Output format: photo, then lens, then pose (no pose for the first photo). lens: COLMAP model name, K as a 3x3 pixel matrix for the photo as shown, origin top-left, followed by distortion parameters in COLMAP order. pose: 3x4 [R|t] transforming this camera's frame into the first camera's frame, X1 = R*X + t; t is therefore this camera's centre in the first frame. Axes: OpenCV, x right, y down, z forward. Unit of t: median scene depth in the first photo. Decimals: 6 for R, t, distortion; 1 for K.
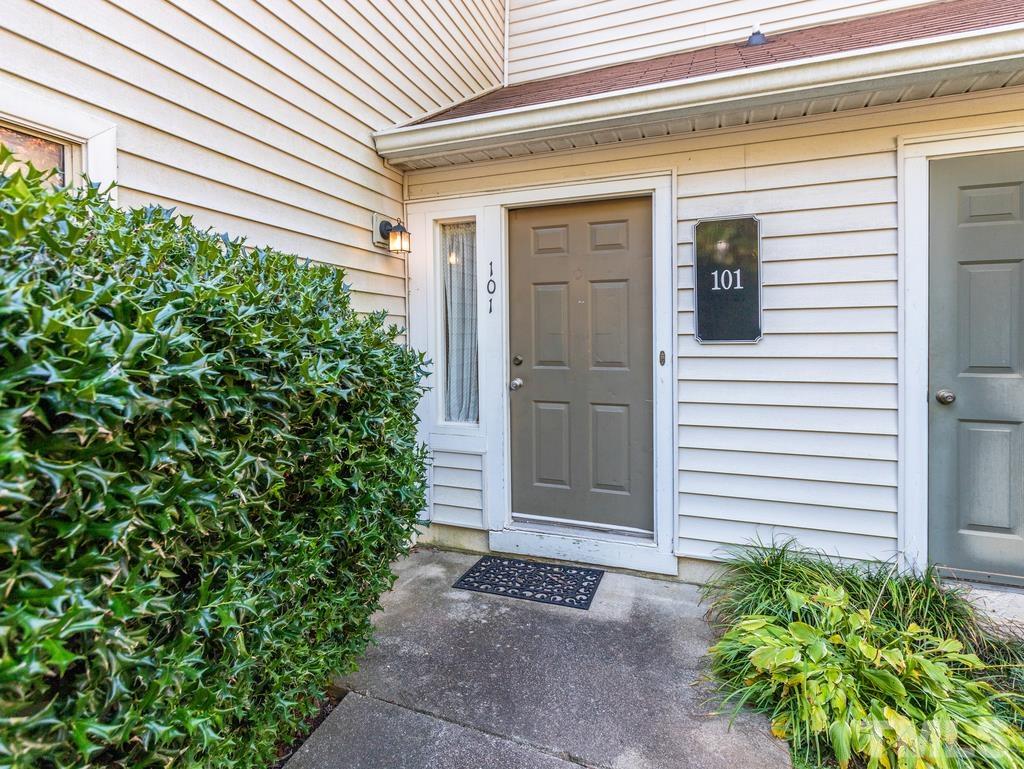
lens RADIAL K [[519.2, 0, 526.5], [0, 519.2, 349.3], [0, 0, 1]] dist [0.002035, -0.001141]
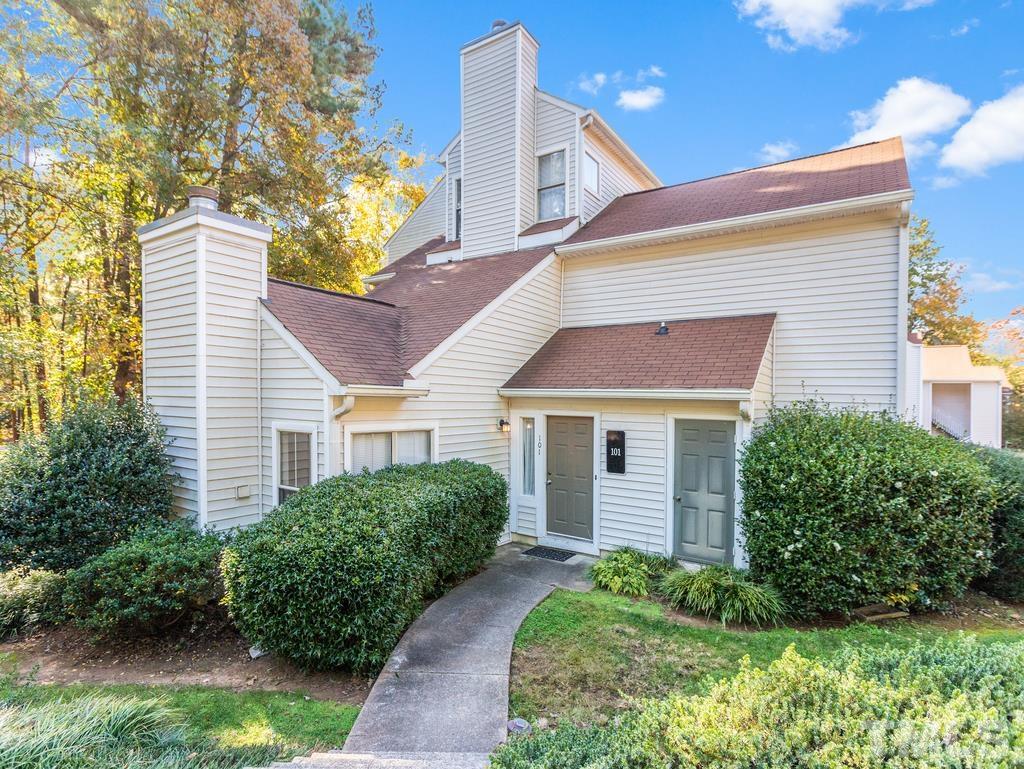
lens RADIAL K [[519.2, 0, 513.0], [0, 519.2, 387.5], [0, 0, 1]] dist [0.002035, -0.001141]
pose [[0.967565, 0.005997, -0.252551, 0.535338], [-0.014898, 0.999333, -0.033346, -0.368335], [0.252183, 0.036027, 0.967009, -1.842166]]
